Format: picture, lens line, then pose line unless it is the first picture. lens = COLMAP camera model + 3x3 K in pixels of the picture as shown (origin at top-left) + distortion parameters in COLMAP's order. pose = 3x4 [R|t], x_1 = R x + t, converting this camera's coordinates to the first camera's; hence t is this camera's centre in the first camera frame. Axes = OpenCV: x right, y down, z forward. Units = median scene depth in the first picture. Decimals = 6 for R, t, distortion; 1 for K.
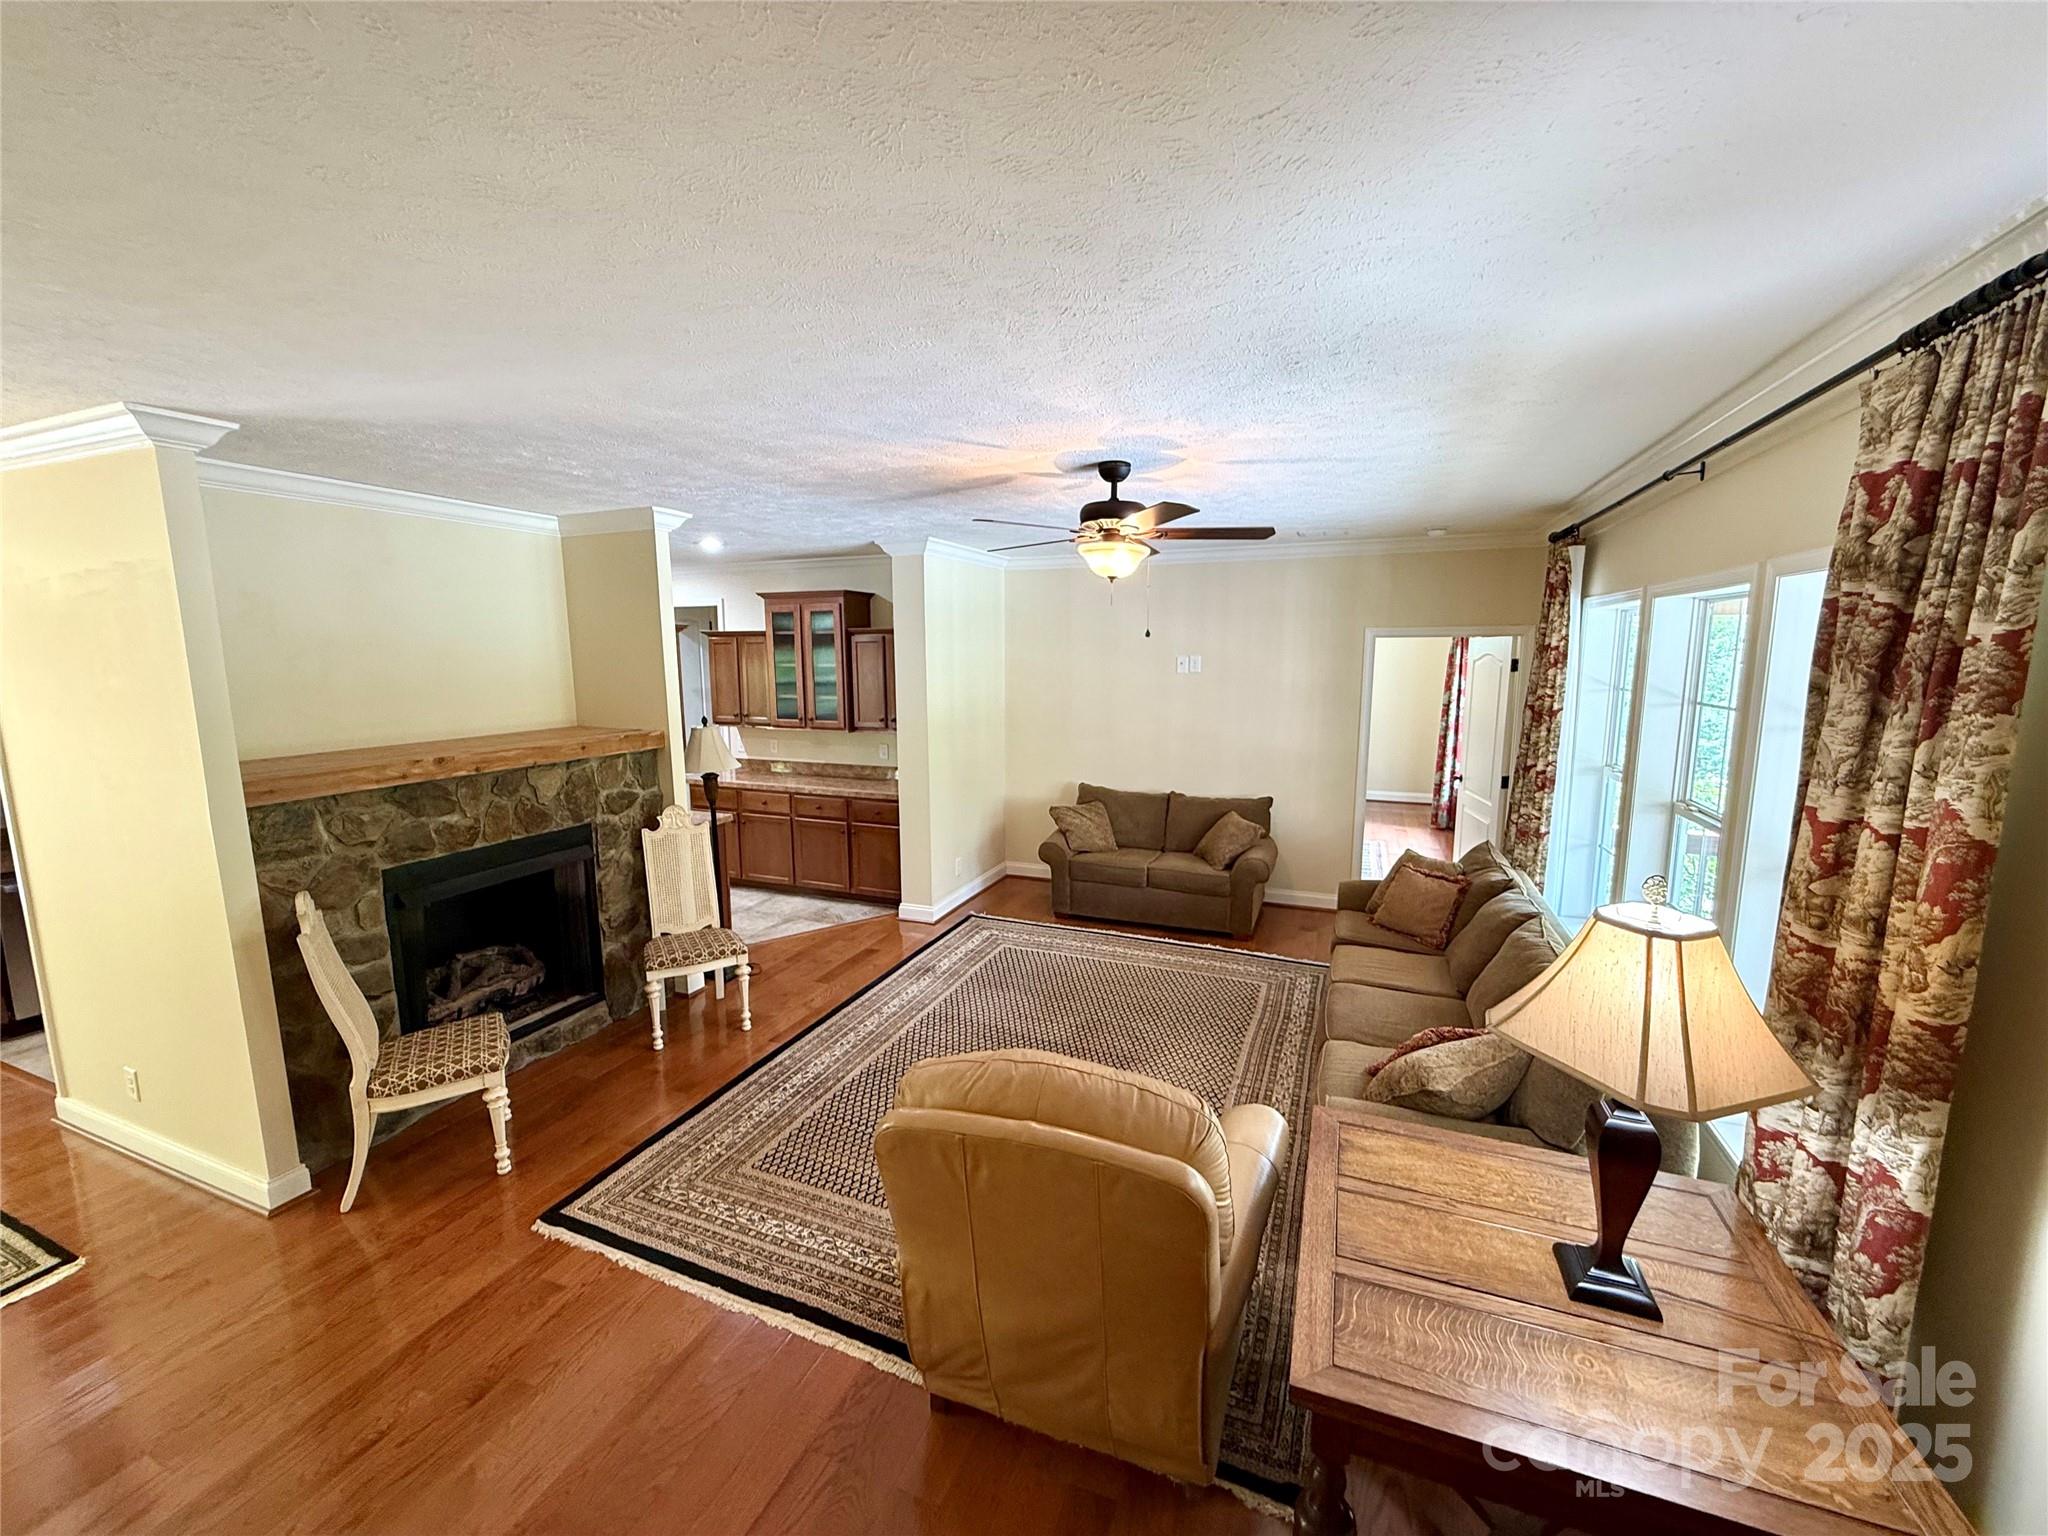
lens RADIAL K [[817.7, 0, 1019.3], [0, 817.7, 768.9], [0, 0, 1]] dist [0.001812, -0.000573]
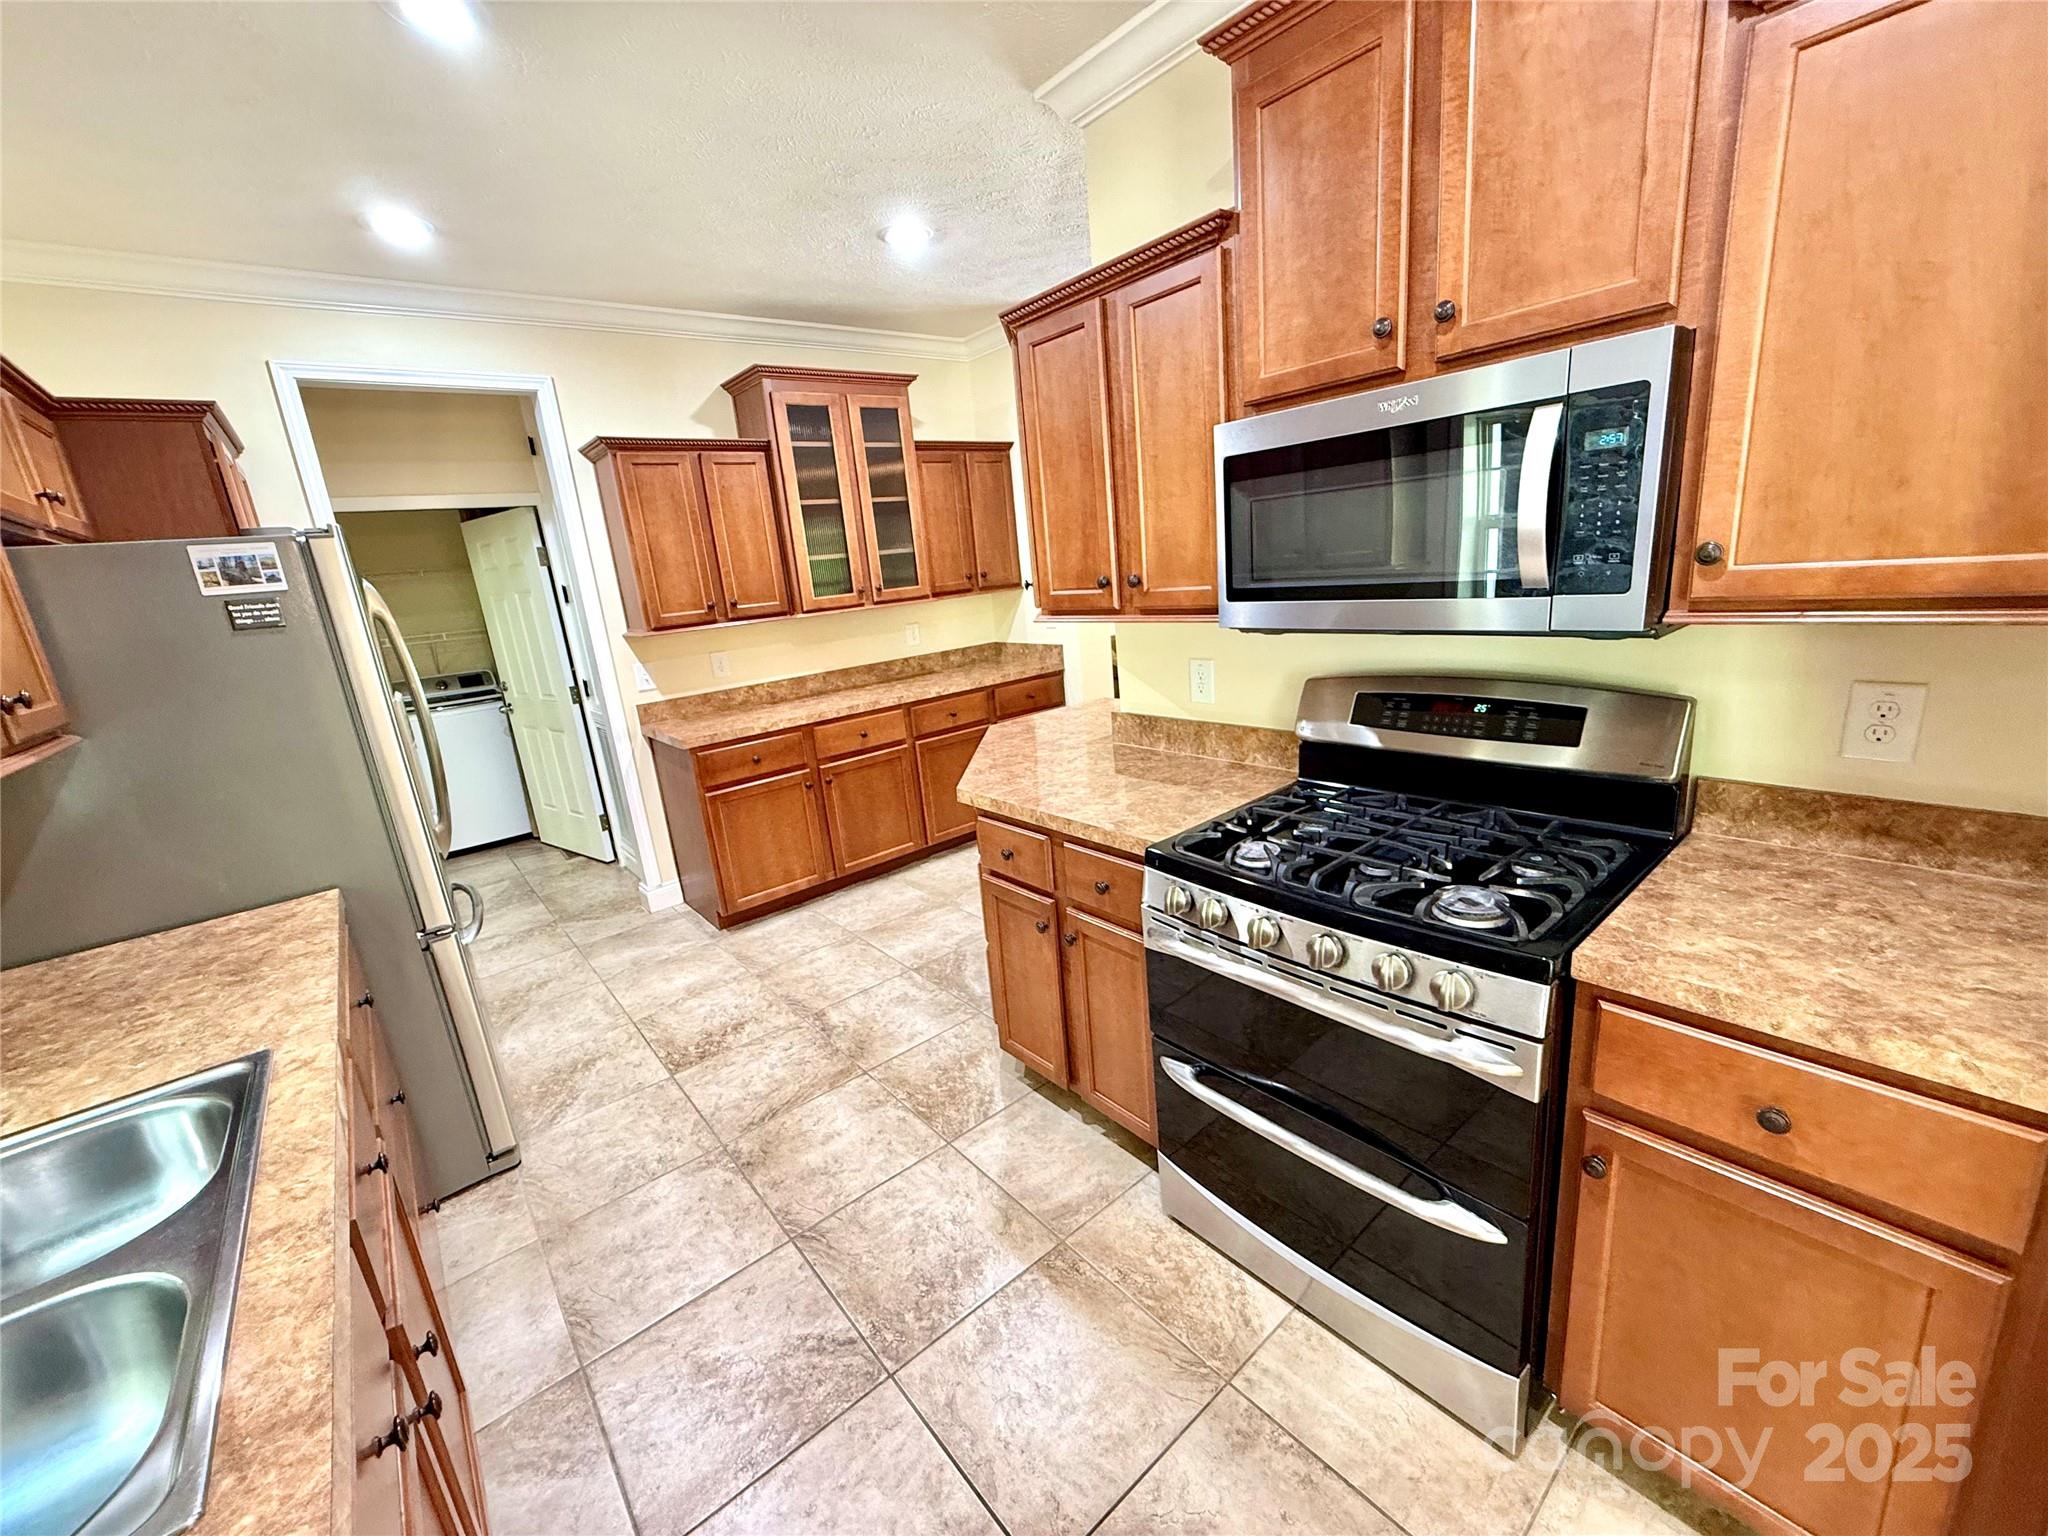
lens RADIAL K [[817.7, 0, 1019.9], [0, 817.7, 769.1], [0, 0, 1]] dist [0.001812, -0.000573]
pose [[0.469046, -0.261585, 0.843546, -0.905320], [0.217065, 0.959977, 0.176993, -0.017933], [-0.856083, 0.100086, 0.507054, 0.709079]]
